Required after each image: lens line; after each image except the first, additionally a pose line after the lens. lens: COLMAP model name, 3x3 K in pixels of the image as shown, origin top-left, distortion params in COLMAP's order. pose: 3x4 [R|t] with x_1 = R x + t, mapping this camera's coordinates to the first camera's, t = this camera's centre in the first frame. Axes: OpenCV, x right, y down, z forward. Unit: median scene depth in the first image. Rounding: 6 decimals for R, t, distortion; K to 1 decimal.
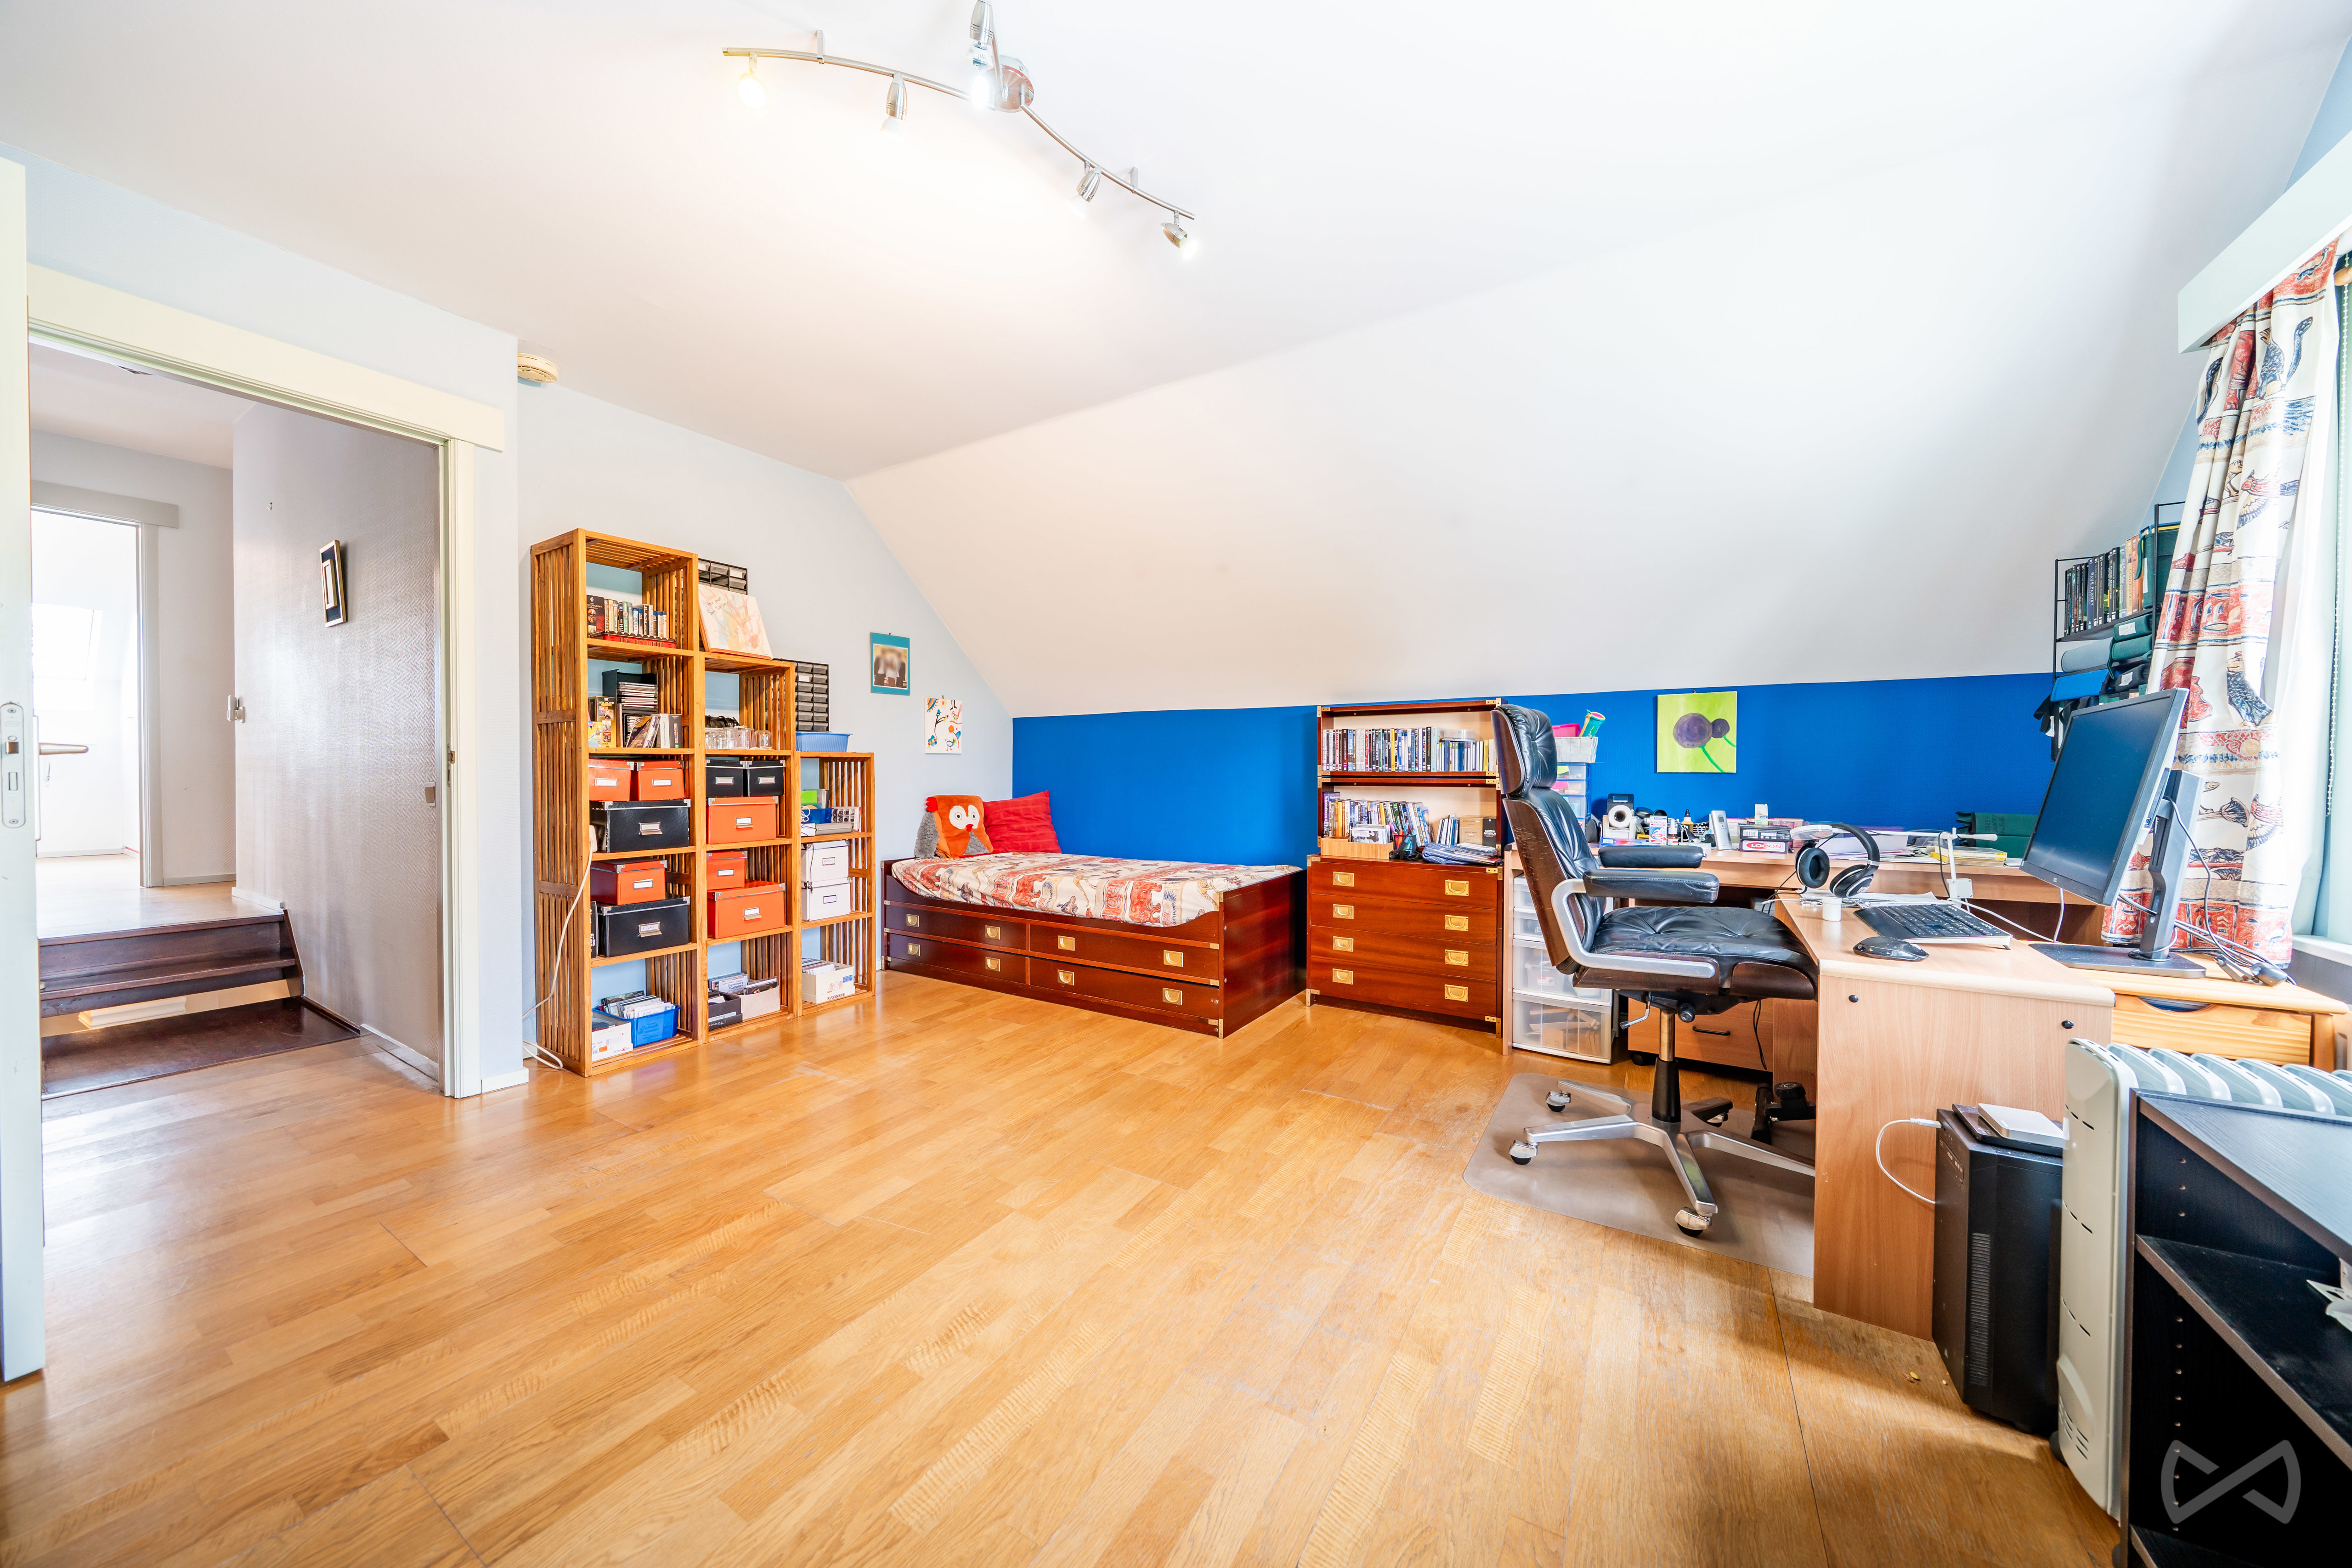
lens RADIAL K [[795.2, 0, 1184.2], [0, 795.2, 780.9], [0, 0, 1]] dist [-0.001120, -0.000033]
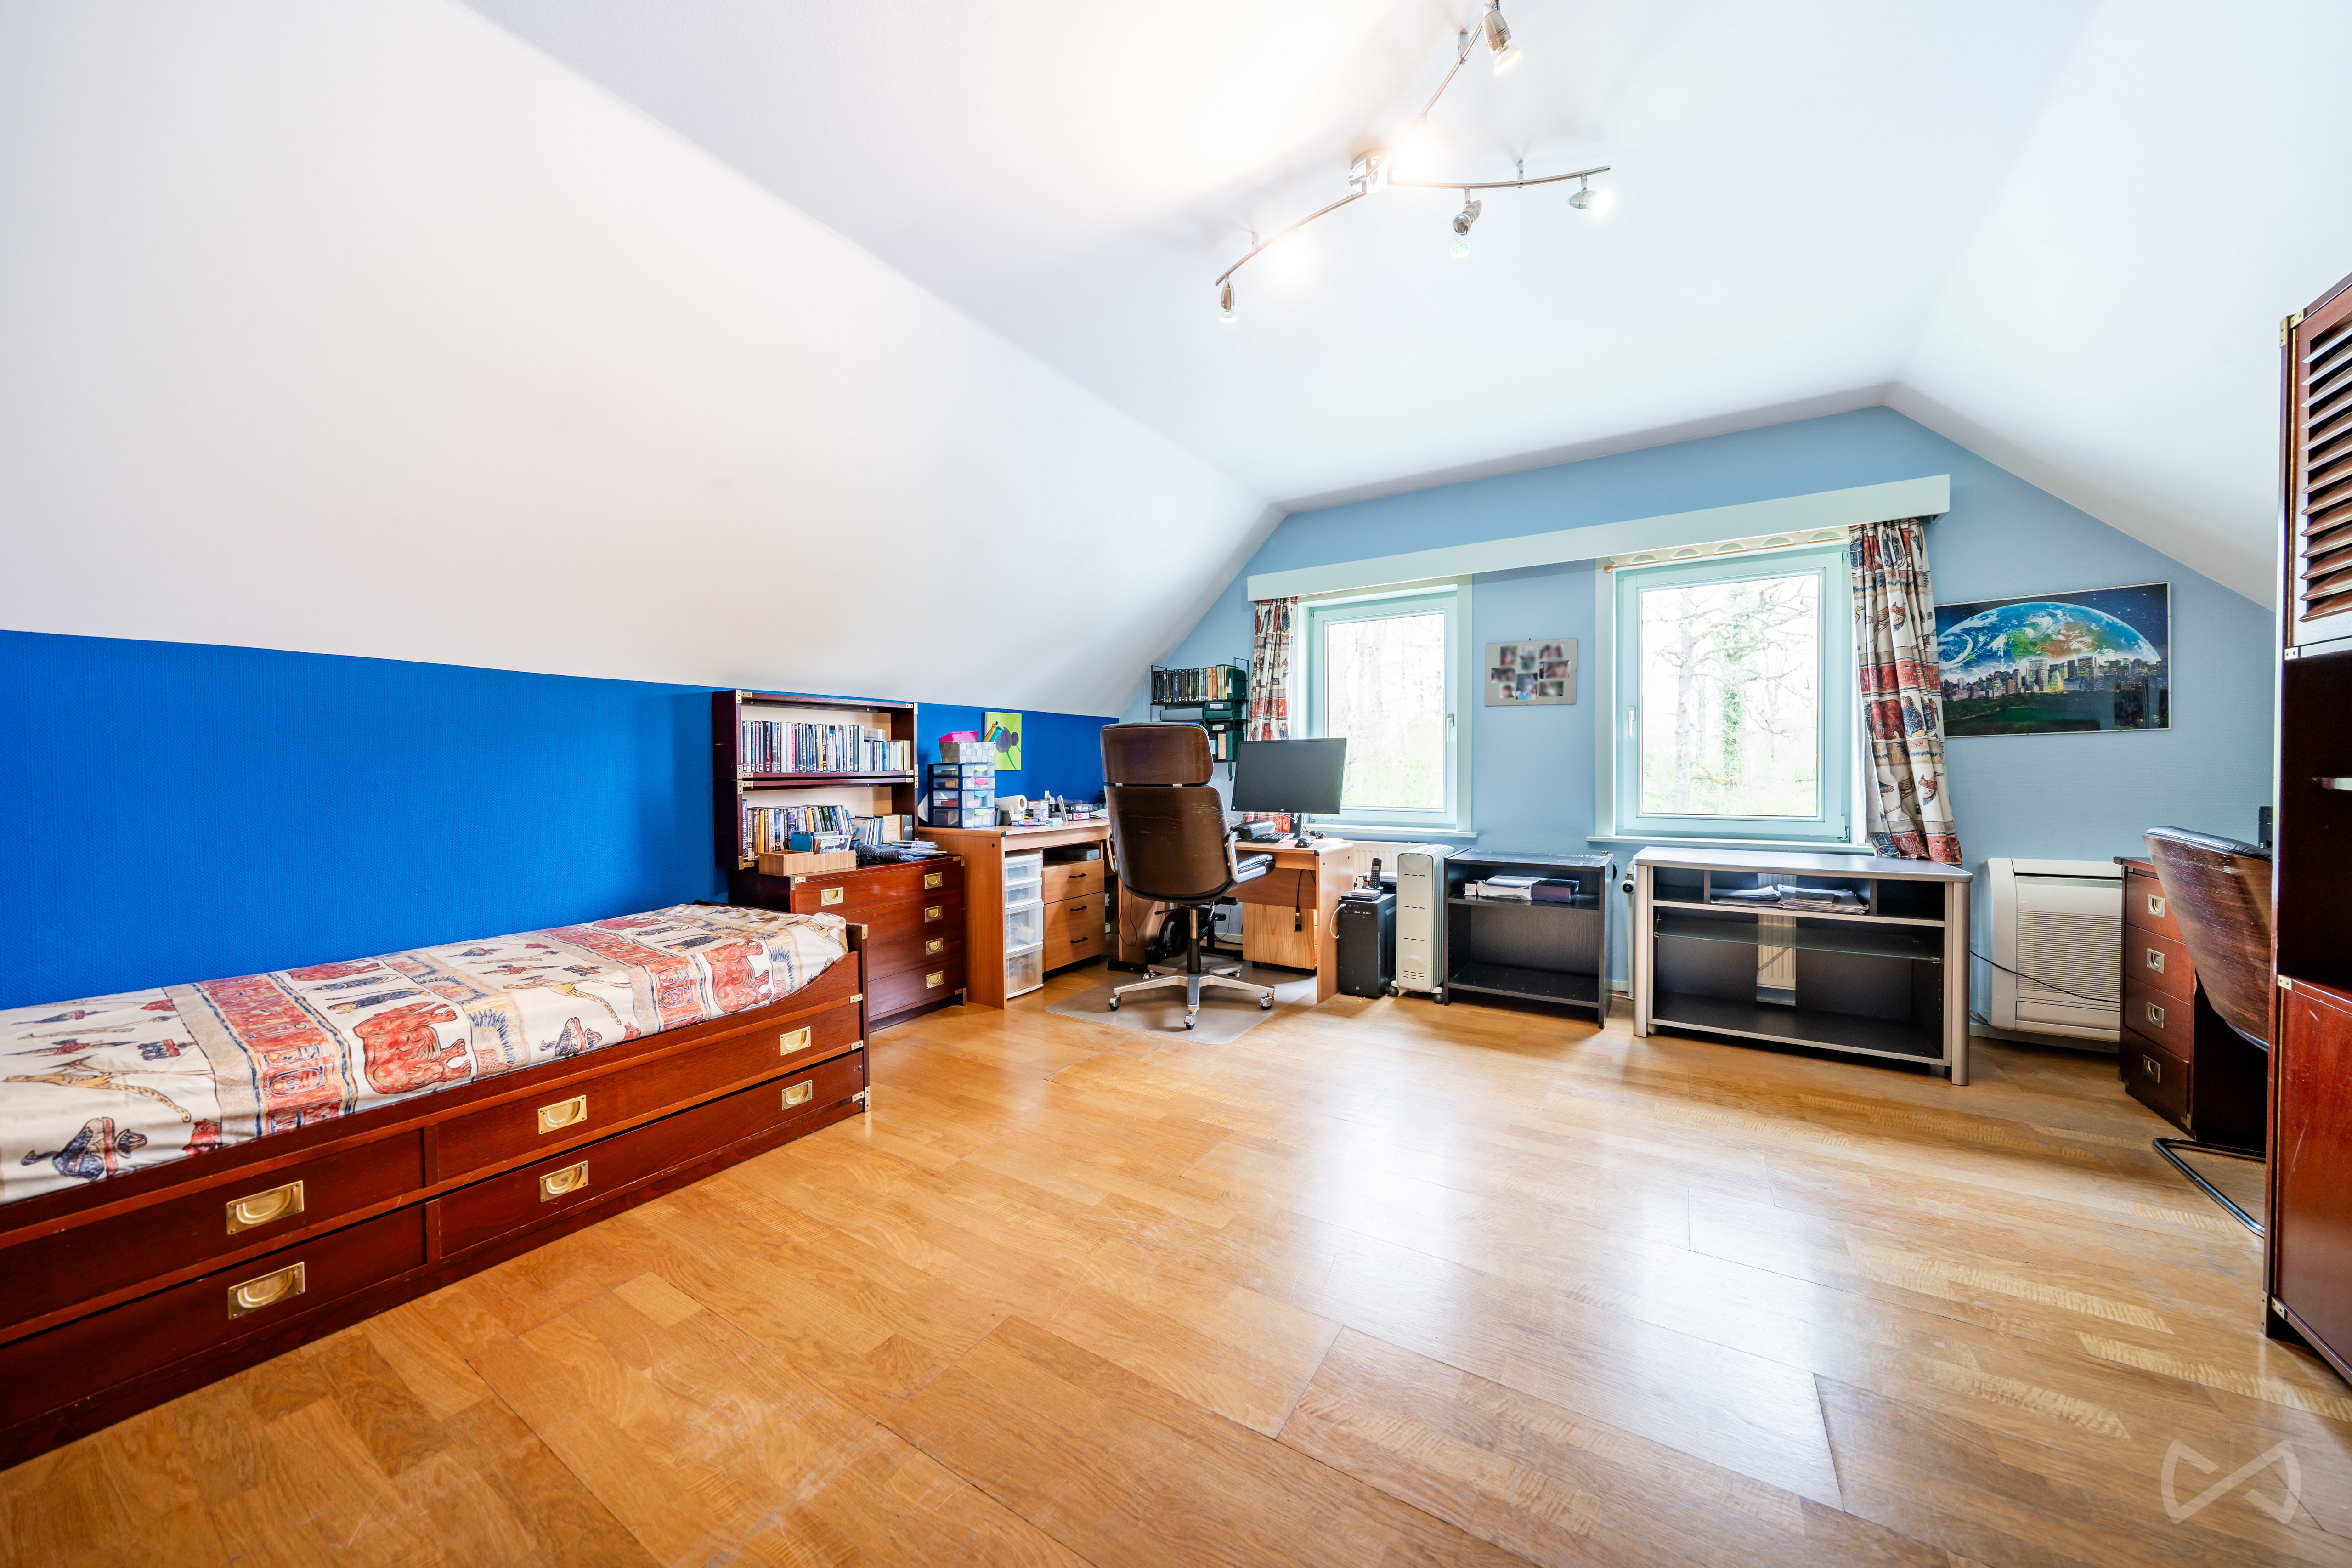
lens RADIAL K [[795.2, 0, 1184.9], [0, 795.2, 773.6], [0, 0, 1]] dist [-0.001120, -0.000033]
pose [[0.018447, -0.010253, 0.999777, -0.687859], [0.025016, 0.999639, 0.009790, -0.009433], [-0.999517, 0.024830, 0.018697, 0.623355]]
